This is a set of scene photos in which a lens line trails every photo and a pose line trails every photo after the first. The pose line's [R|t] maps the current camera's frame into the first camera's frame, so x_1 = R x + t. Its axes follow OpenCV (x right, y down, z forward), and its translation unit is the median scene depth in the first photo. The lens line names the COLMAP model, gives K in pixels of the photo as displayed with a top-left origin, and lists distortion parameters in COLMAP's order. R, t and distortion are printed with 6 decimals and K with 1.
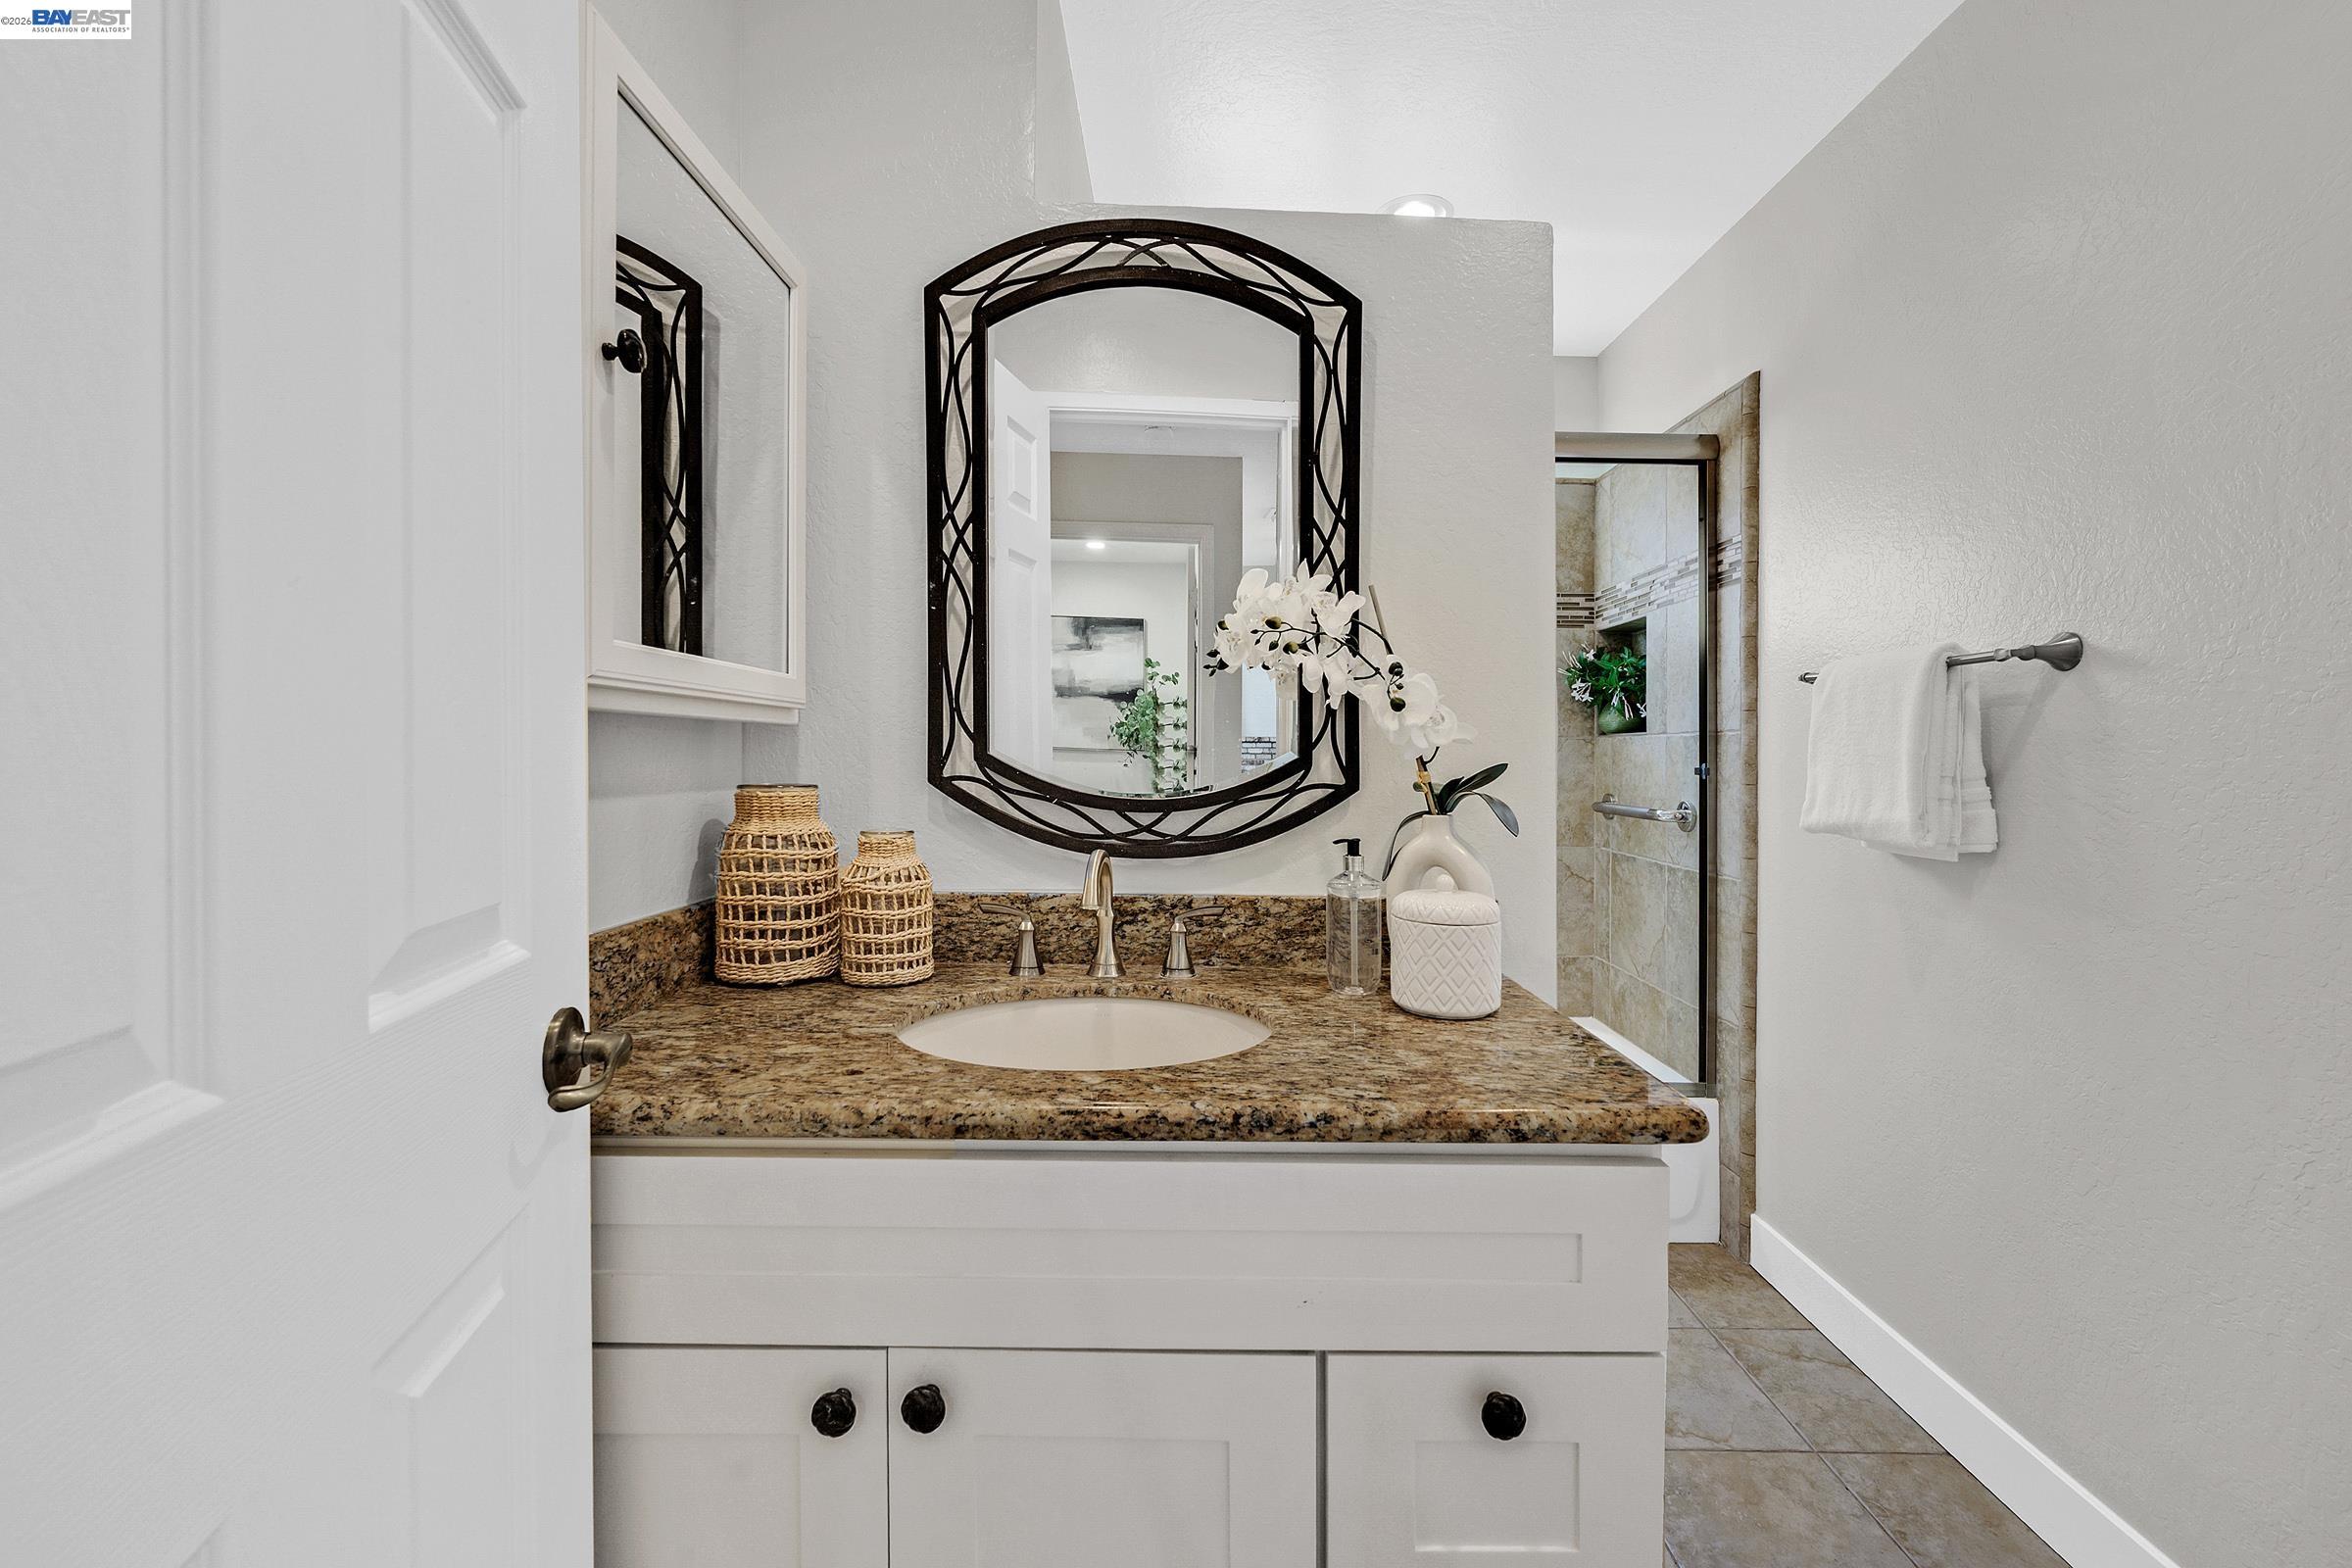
lens RADIAL K [[935.1, 0, 1181.4], [0, 935.1, 777.3], [0, 0, 1]] dist [-0.000554, -0.000633]
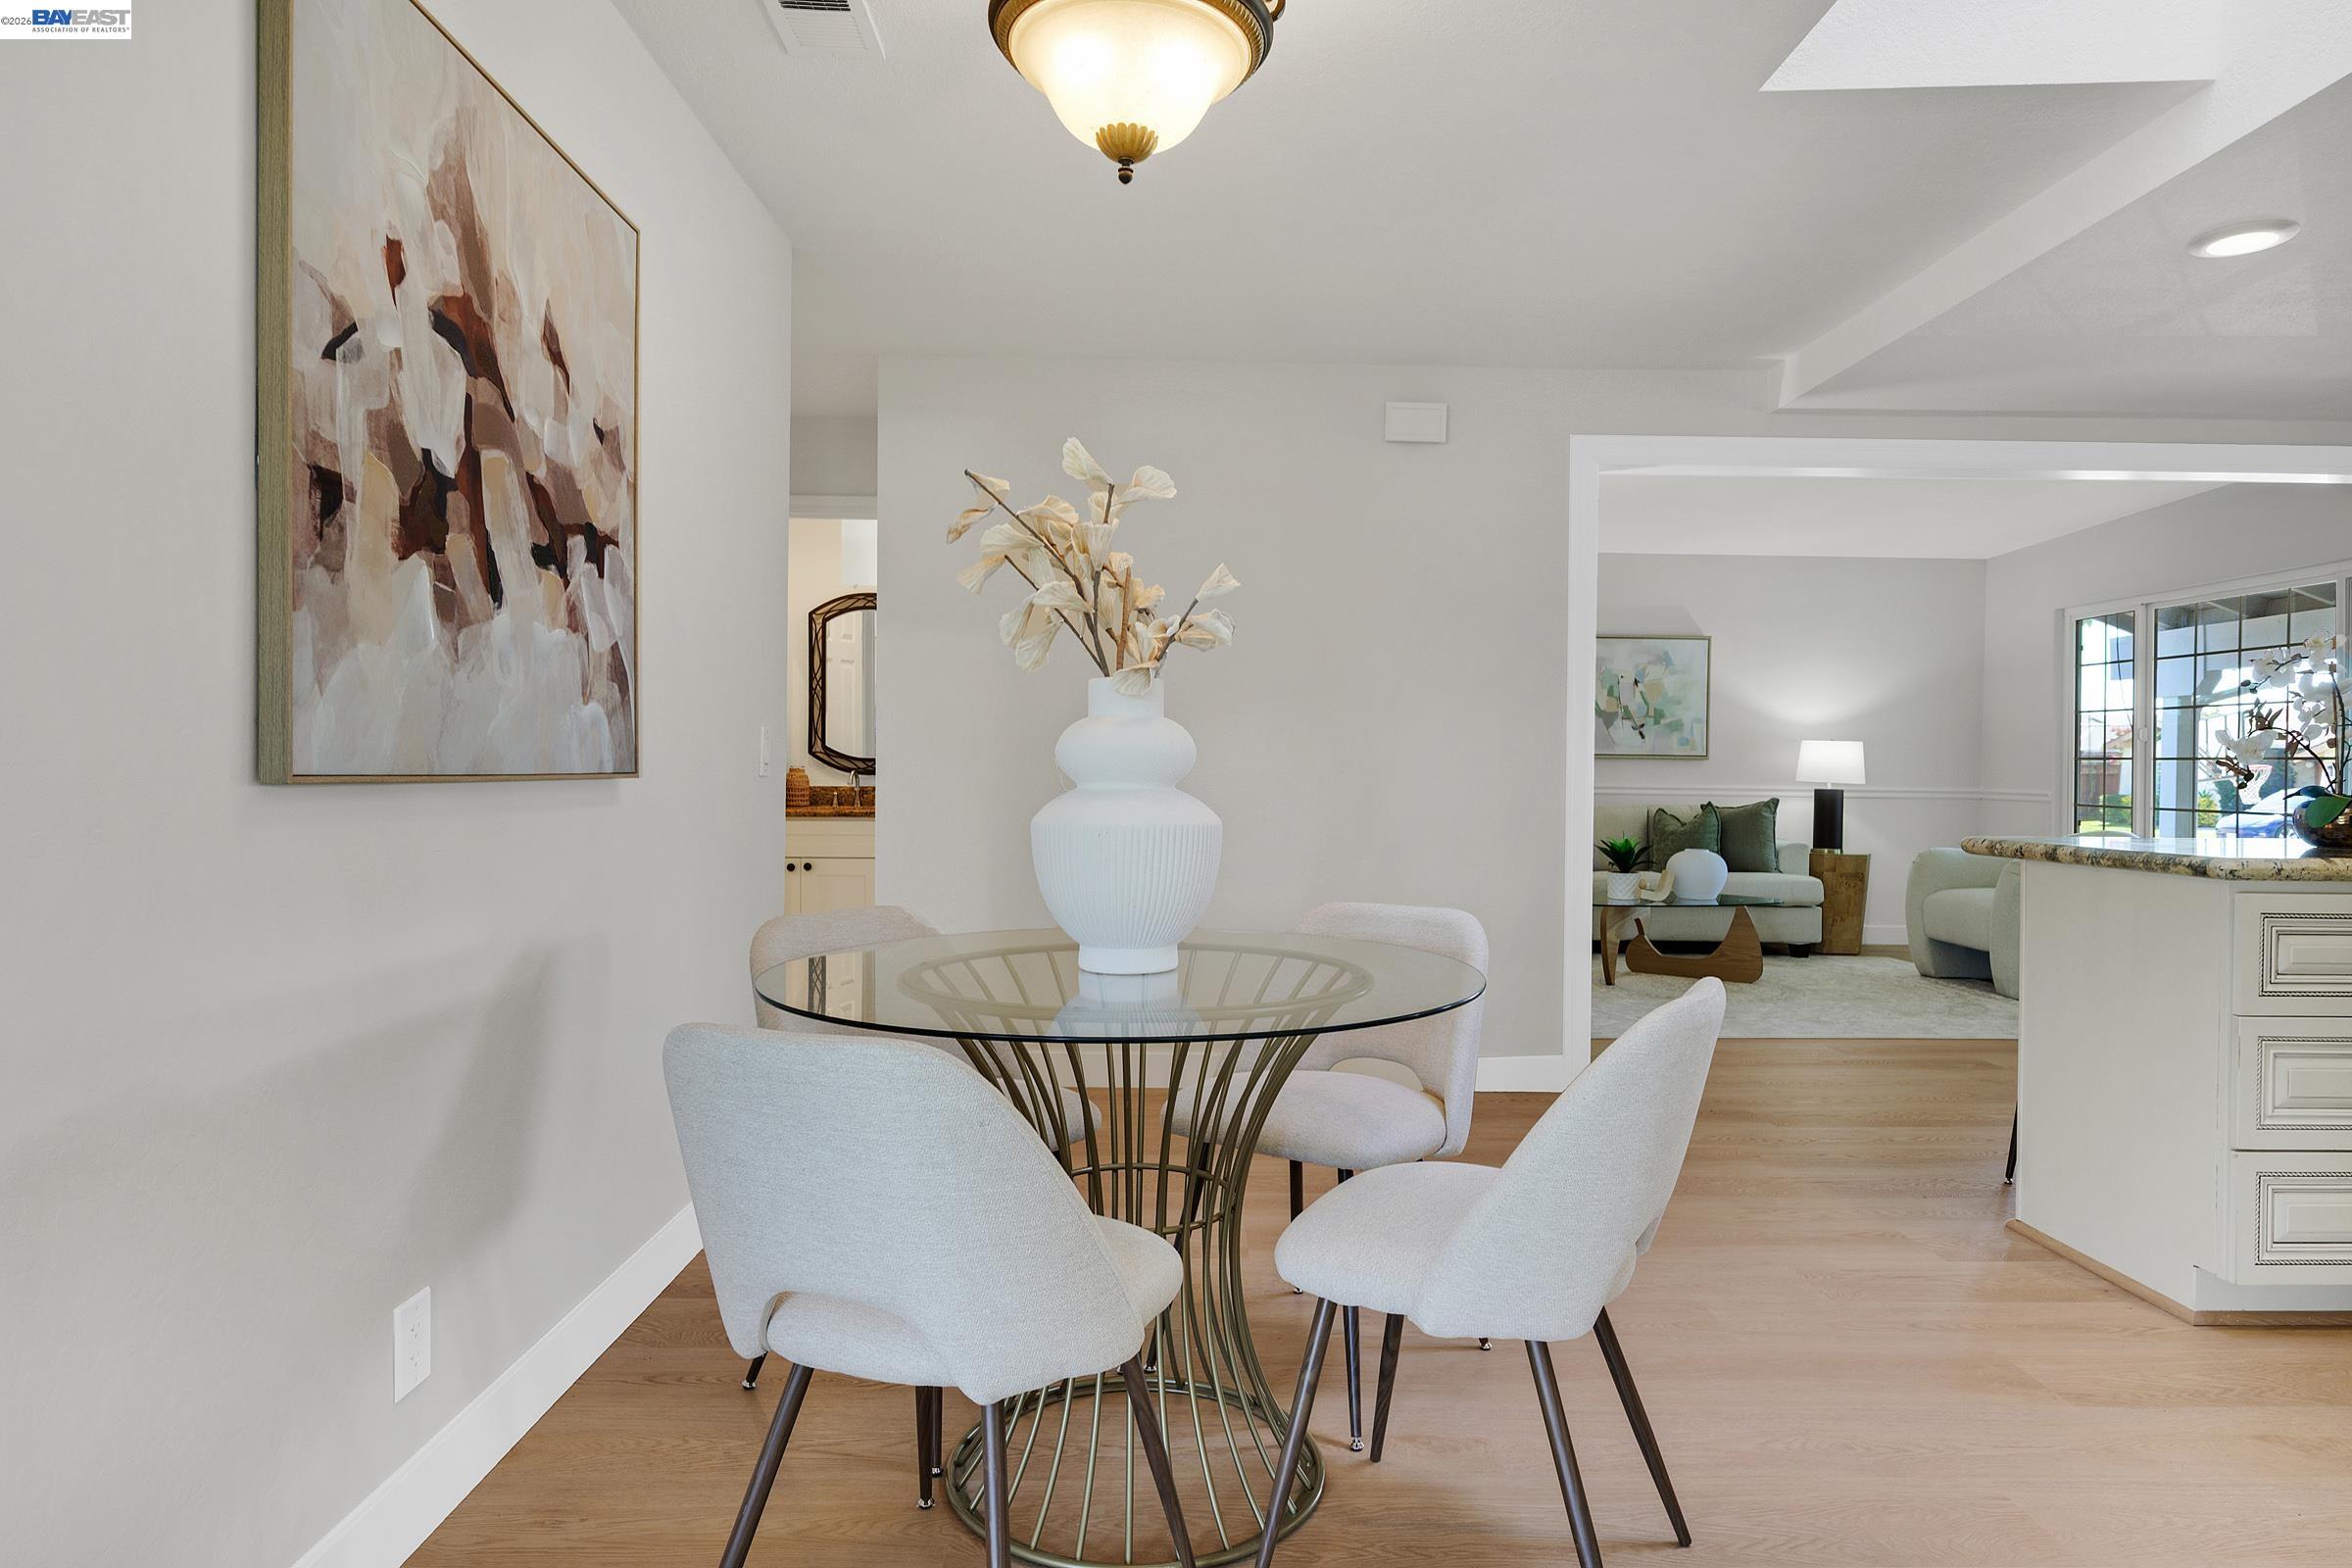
lens RADIAL K [[1387.9, 0, 1168.6], [0, 1387.9, 773.8], [0, 0, 1]] dist [-0.002659, 0.000188]
pose [[0.999959, 0.008685, -0.002399, 1.095227], [-0.008678, 0.999957, 0.003284, 0.053338], [0.002428, -0.003263, 0.999992, -4.207970]]
